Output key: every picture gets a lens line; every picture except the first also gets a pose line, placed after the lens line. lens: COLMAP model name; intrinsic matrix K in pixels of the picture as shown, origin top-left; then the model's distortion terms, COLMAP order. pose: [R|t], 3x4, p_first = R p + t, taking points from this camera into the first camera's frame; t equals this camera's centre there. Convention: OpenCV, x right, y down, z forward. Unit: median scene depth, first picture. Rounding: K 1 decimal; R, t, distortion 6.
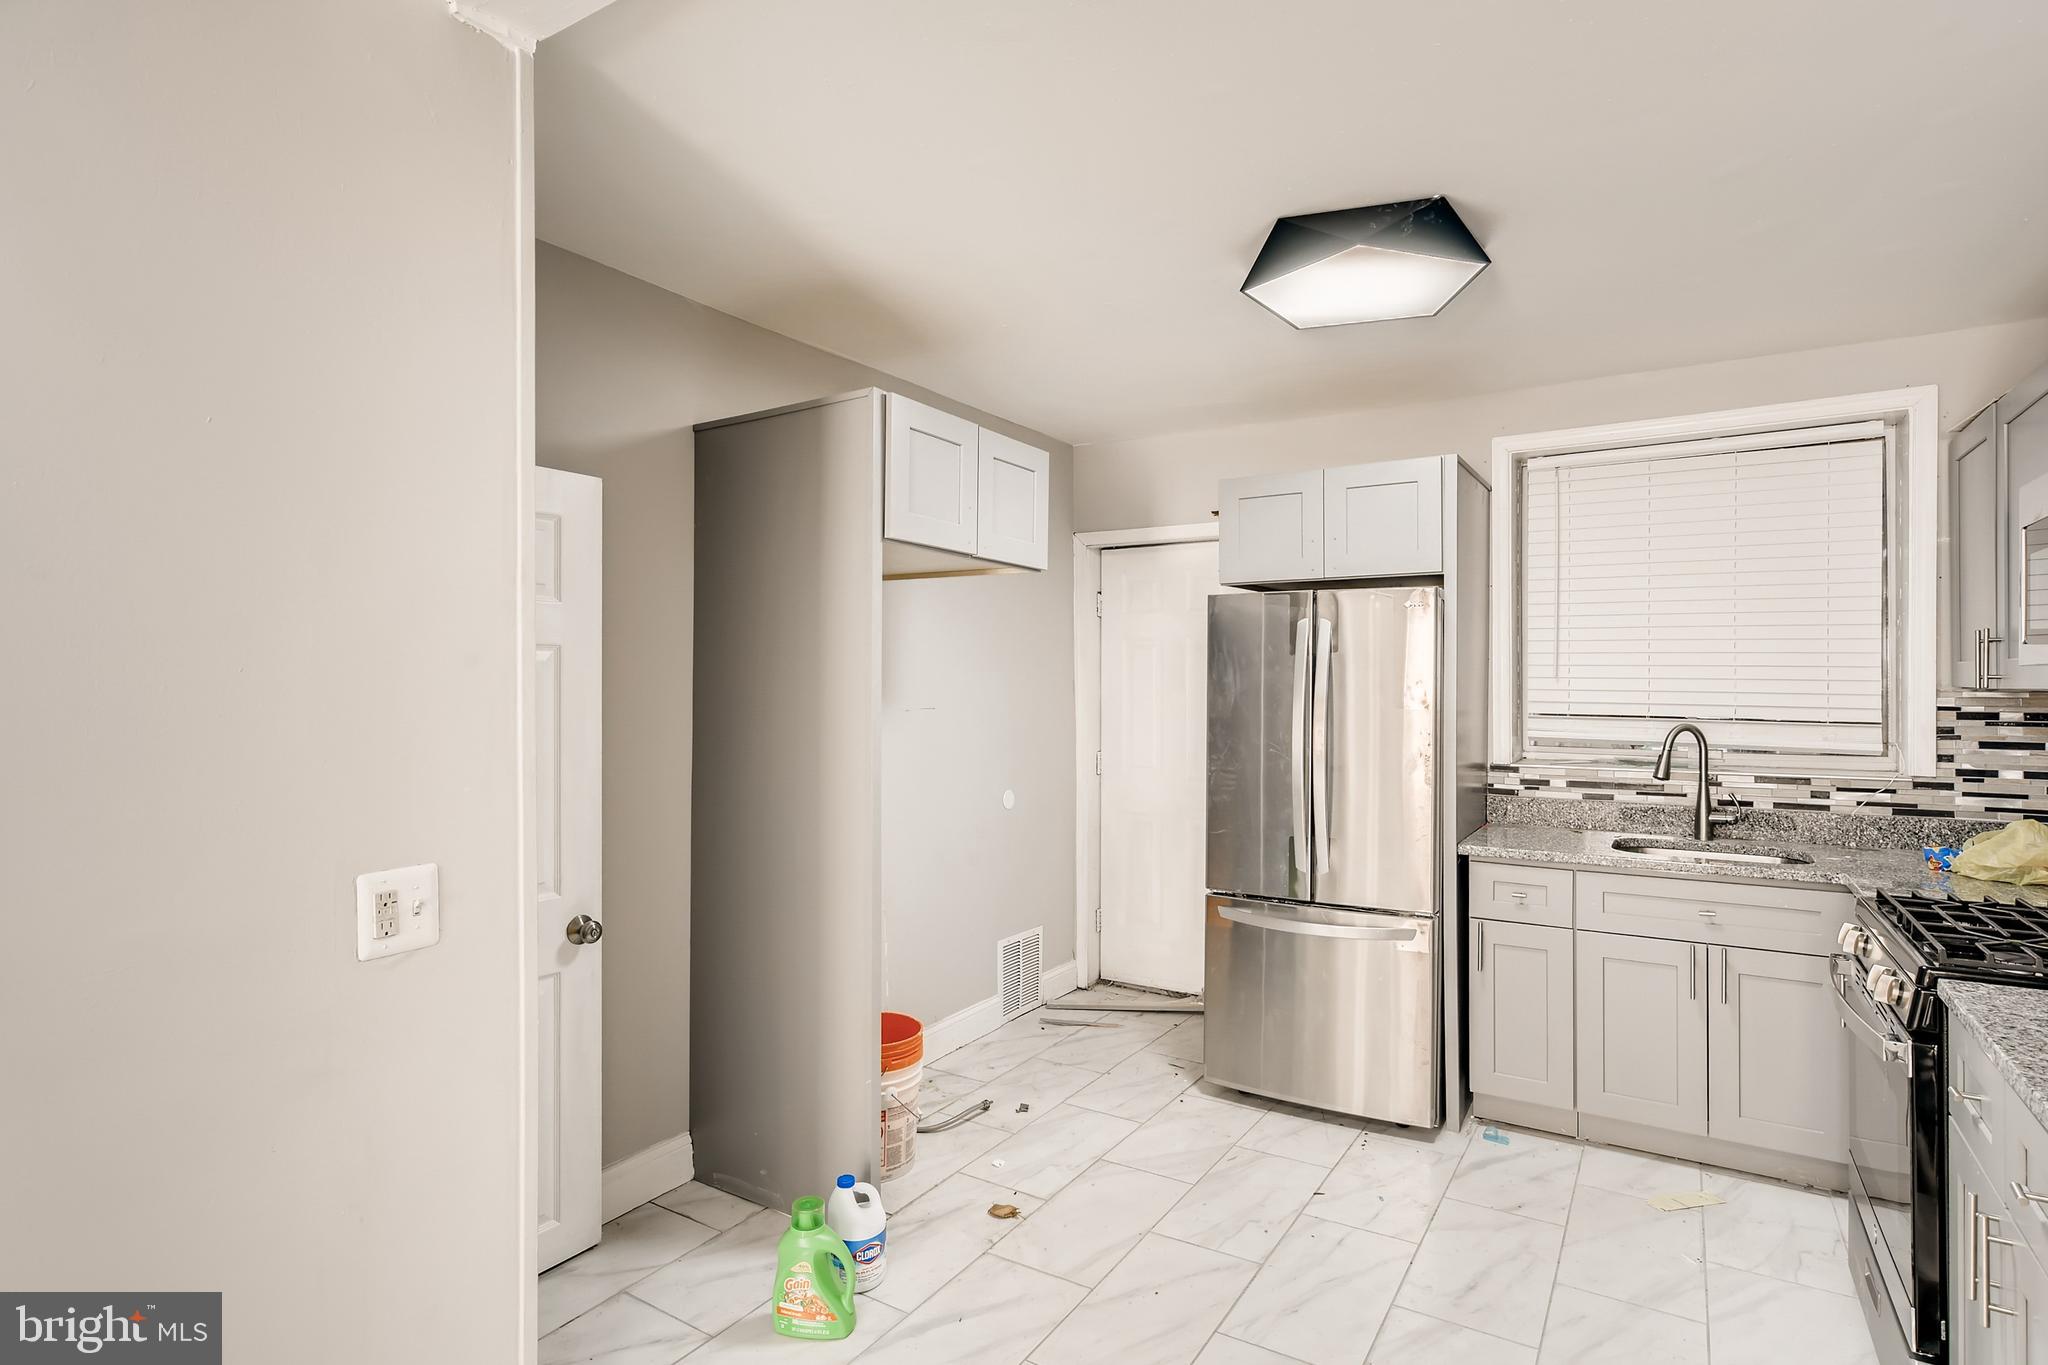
lens RADIAL K [[1036.6, 0, 1037.0], [0, 1036.6, 681.1], [0, 0, 1]] dist [0.000986, 0.000629]
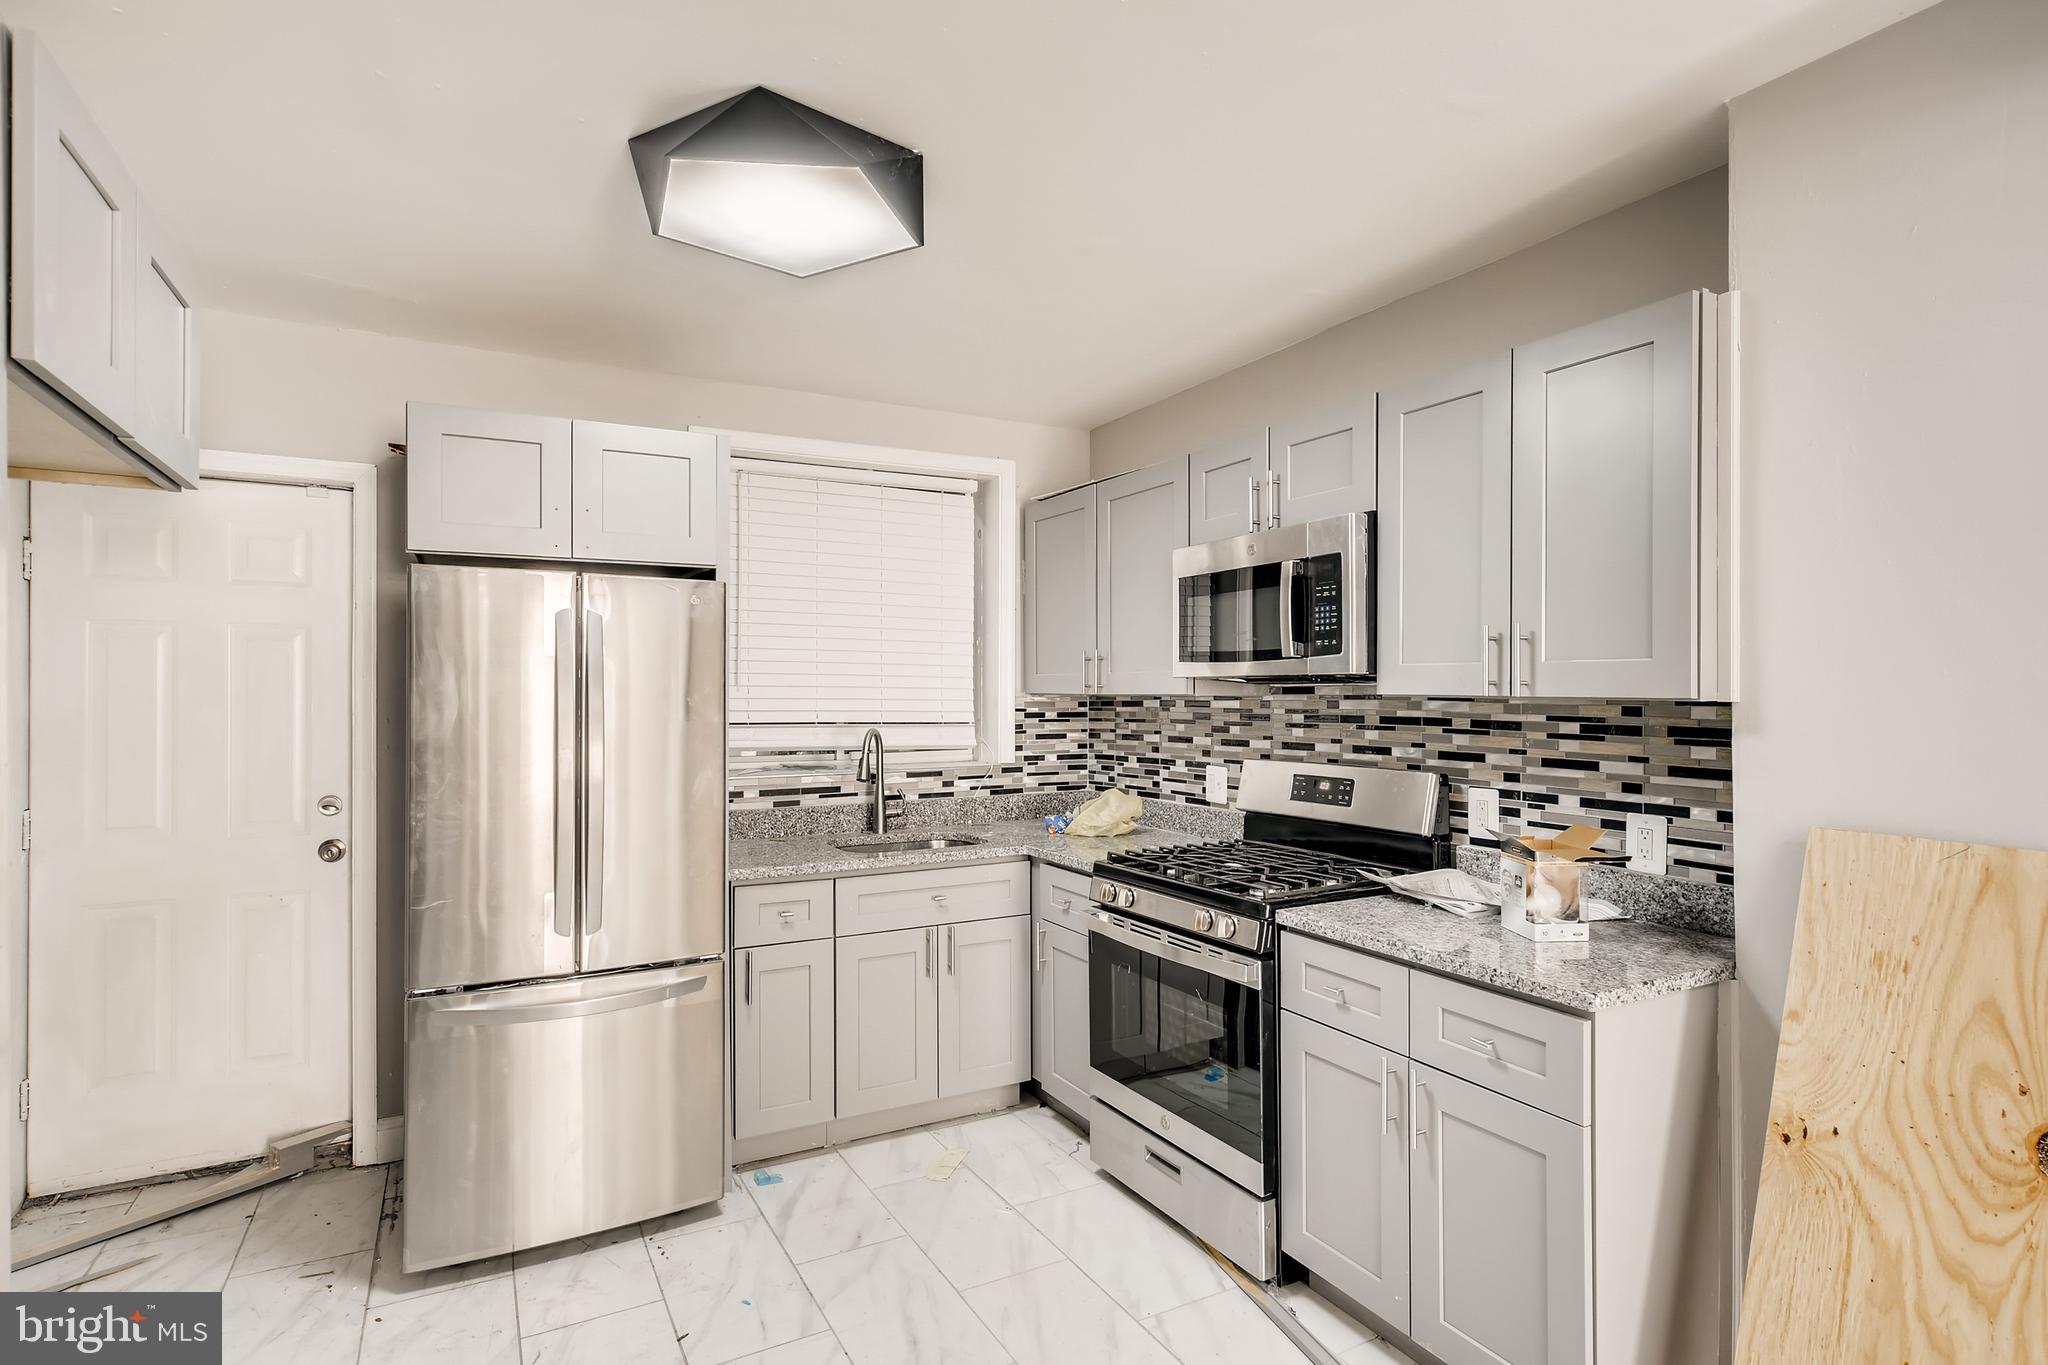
lens RADIAL K [[1039.2, 0, 1023.9], [0, 1039.2, 687.9], [0, 0, 1]] dist [0.003025, 0.001043]
pose [[0.503293, 0.000757, 0.864116, -0.248170], [0.000023, 1.000000, -0.000889, -0.000400], [-0.864116, 0.000467, 0.503292, 0.328847]]
